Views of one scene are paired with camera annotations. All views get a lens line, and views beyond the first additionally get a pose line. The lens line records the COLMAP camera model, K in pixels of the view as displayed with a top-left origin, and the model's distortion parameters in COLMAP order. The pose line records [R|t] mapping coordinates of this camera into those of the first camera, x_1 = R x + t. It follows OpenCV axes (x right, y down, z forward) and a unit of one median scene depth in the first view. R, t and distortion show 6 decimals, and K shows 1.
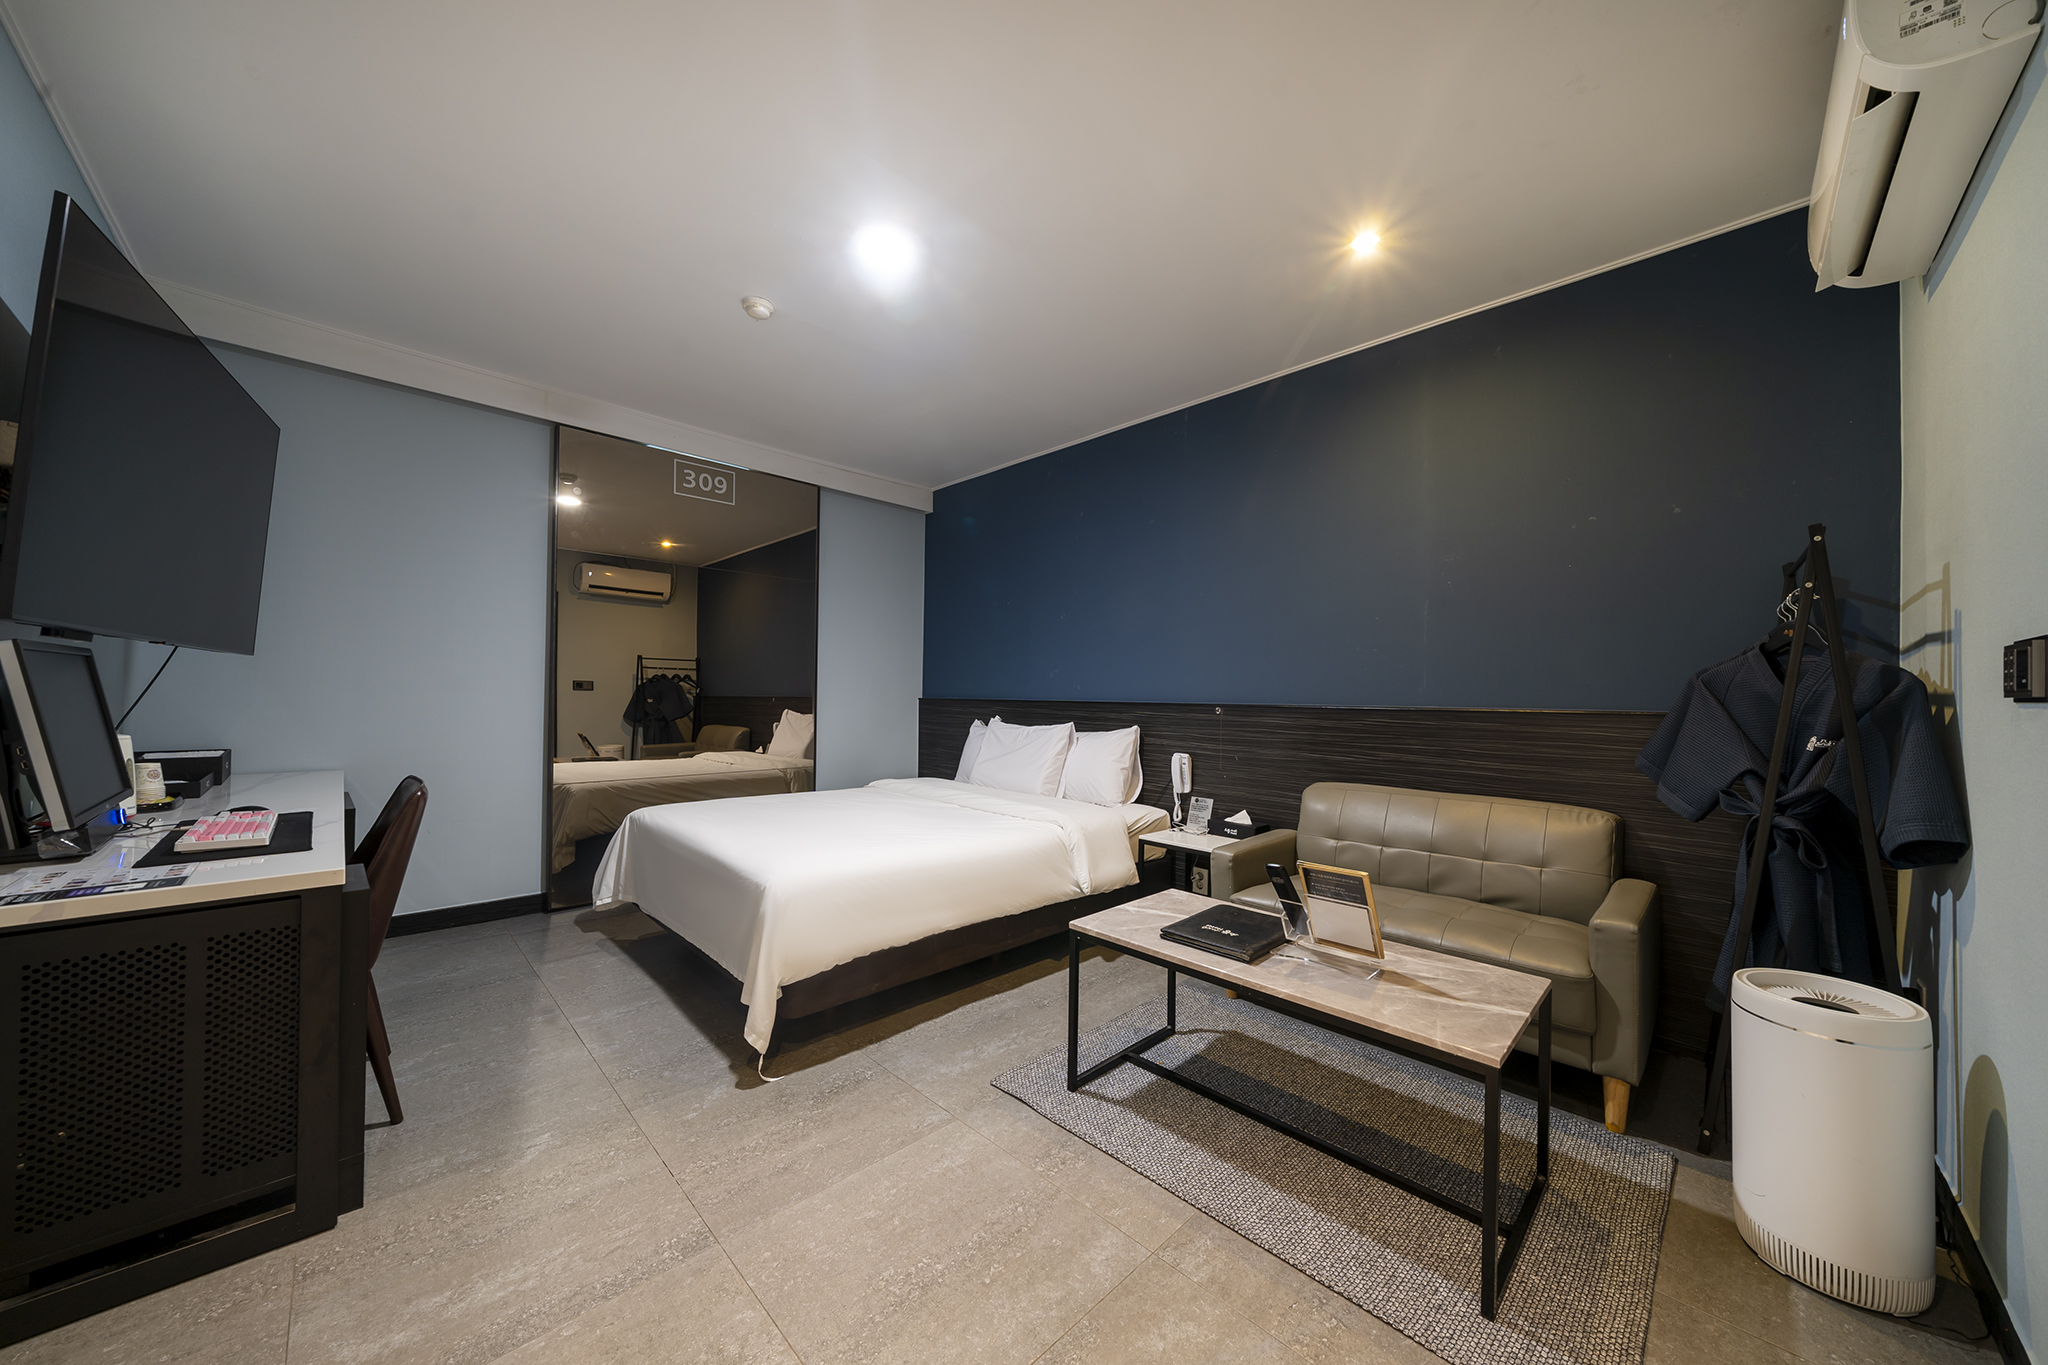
lens RADIAL K [[702.5, 0, 1021.8], [0, 702.5, 688.7], [0, 0, 1]] dist [-0.003324, -0.000310]
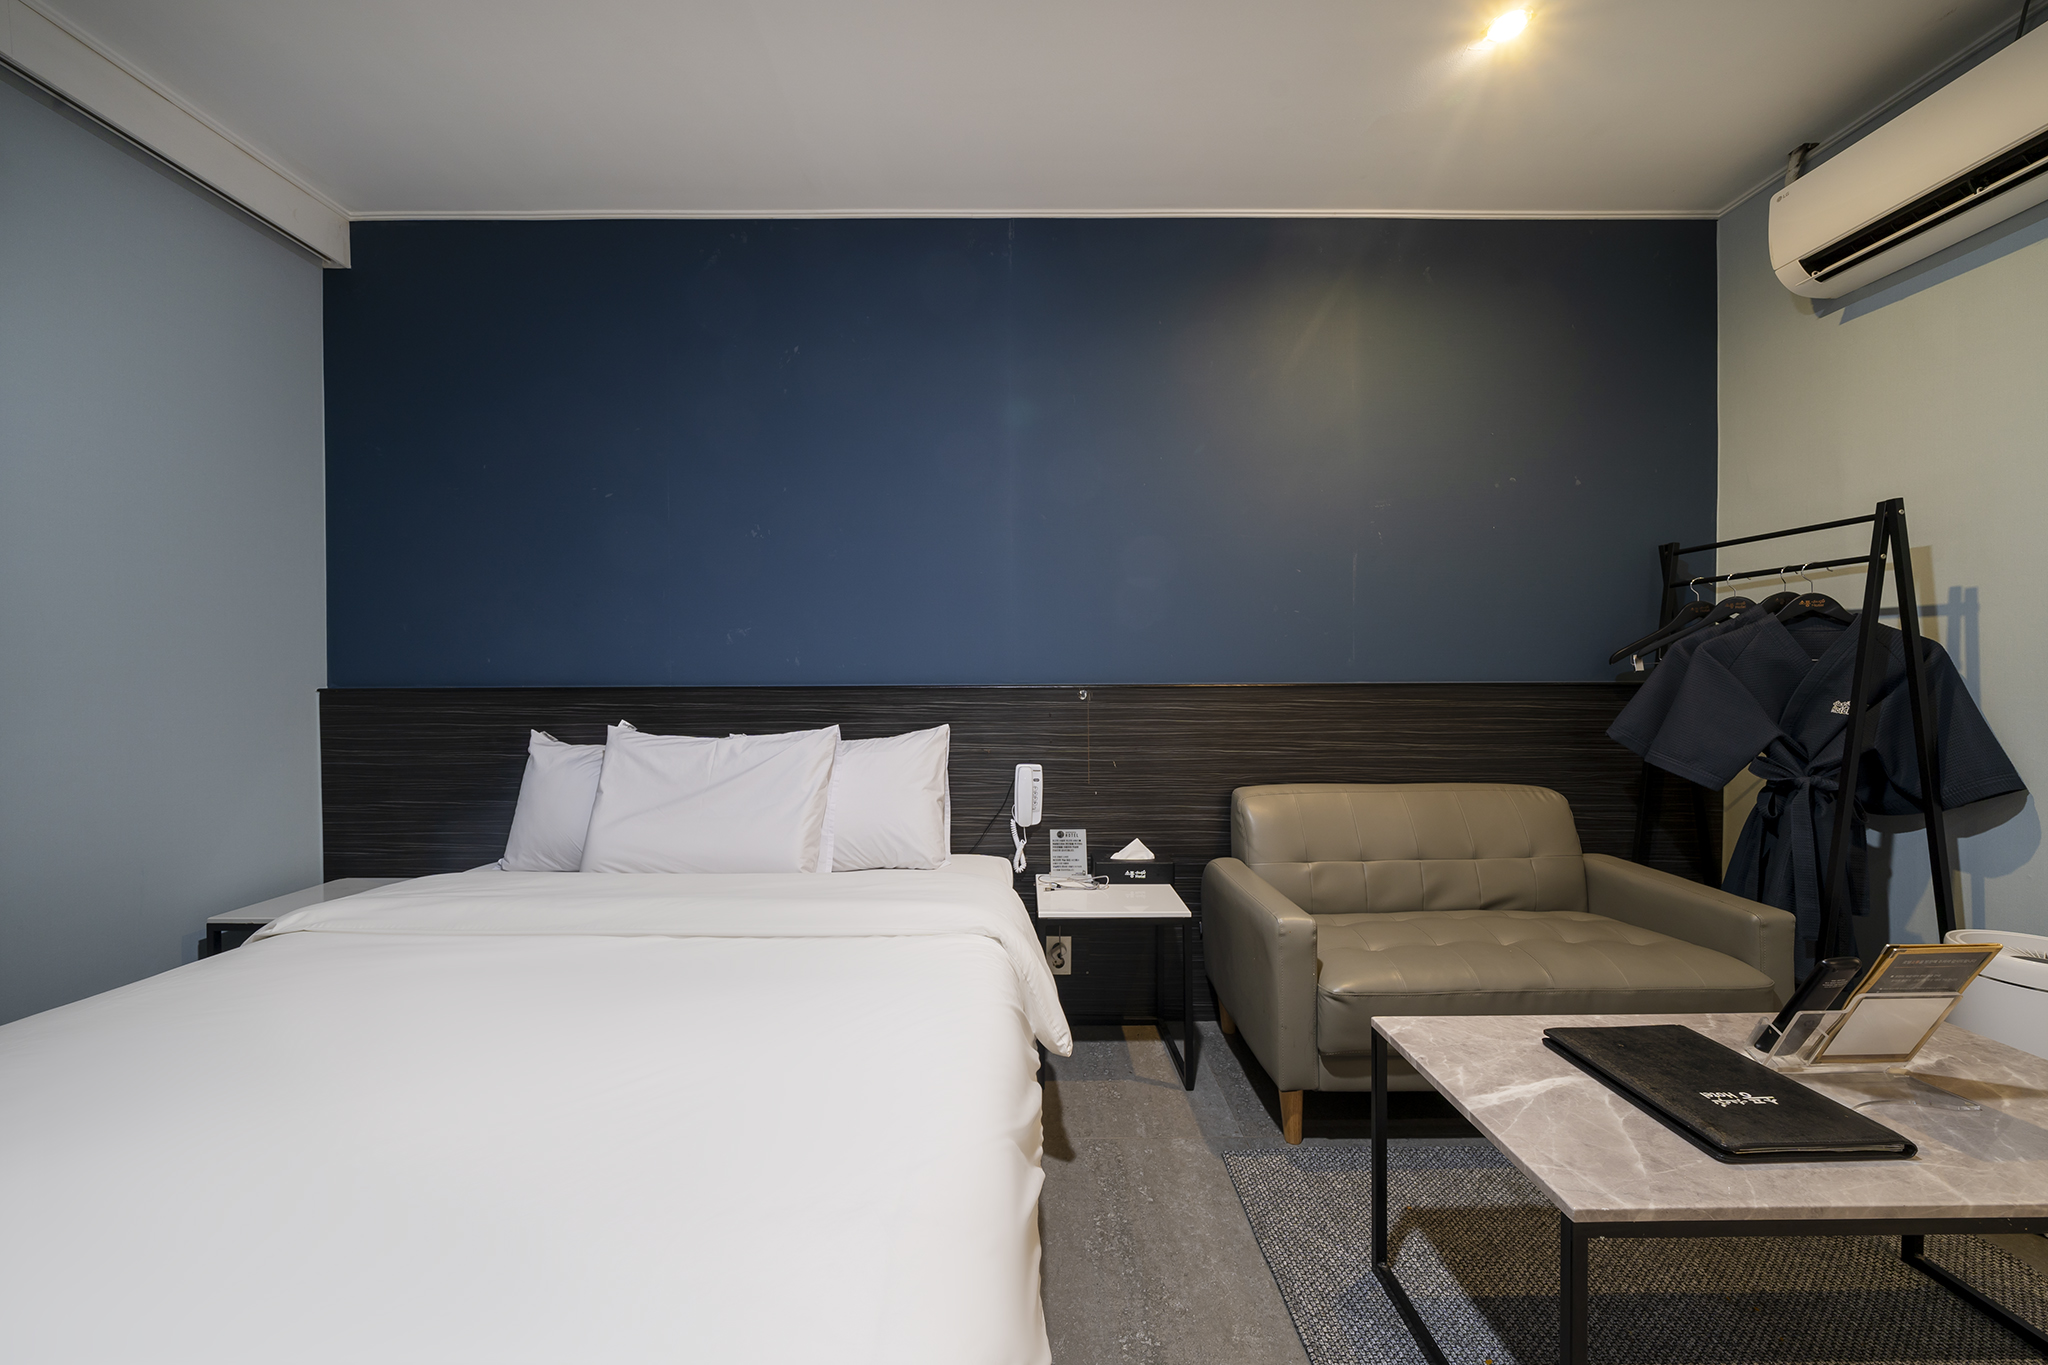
lens RADIAL K [[769.3, 0, 1024.0], [0, 769.3, 682.5], [0, 0, 1]] dist [0.001348, 0.000010]
pose [[0.691374, -0.021650, 0.722172, -0.287070], [0.006947, 0.999704, 0.023320, 0.001904], [-0.722463, -0.011106, 0.691320, 0.540330]]
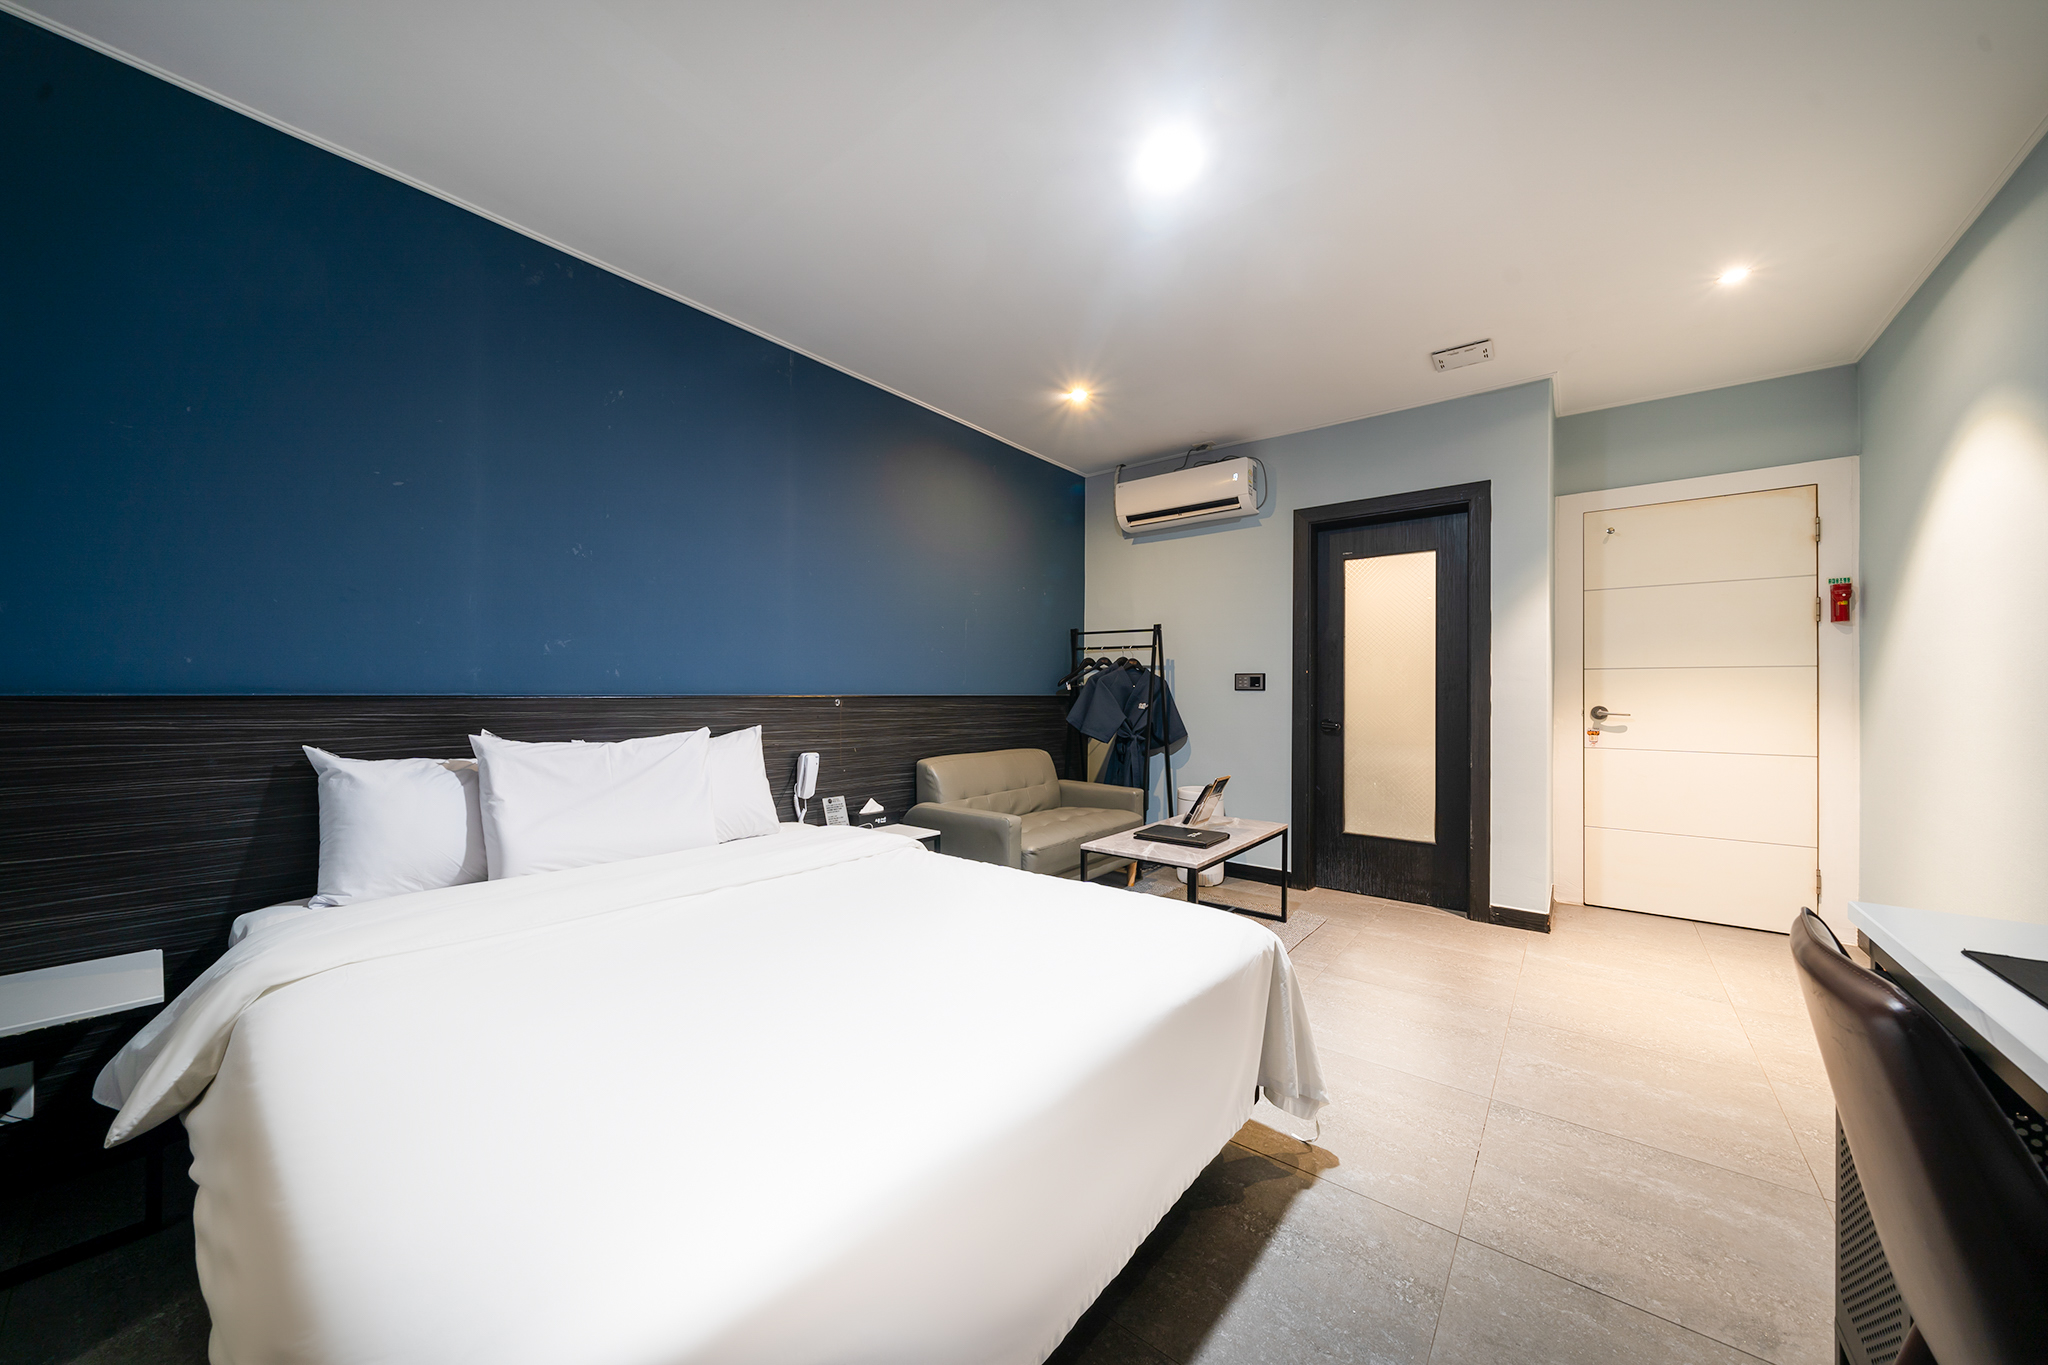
lens RADIAL K [[702.5, 0, 1021.8], [0, 702.5, 688.7], [0, 0, 1]] dist [-0.003324, -0.000310]
pose [[-0.122746, -0.010255, 0.992385, -0.698524], [-0.017823, 0.999808, 0.008127, 0.000189], [-0.992278, -0.016689, -0.122905, 0.876024]]
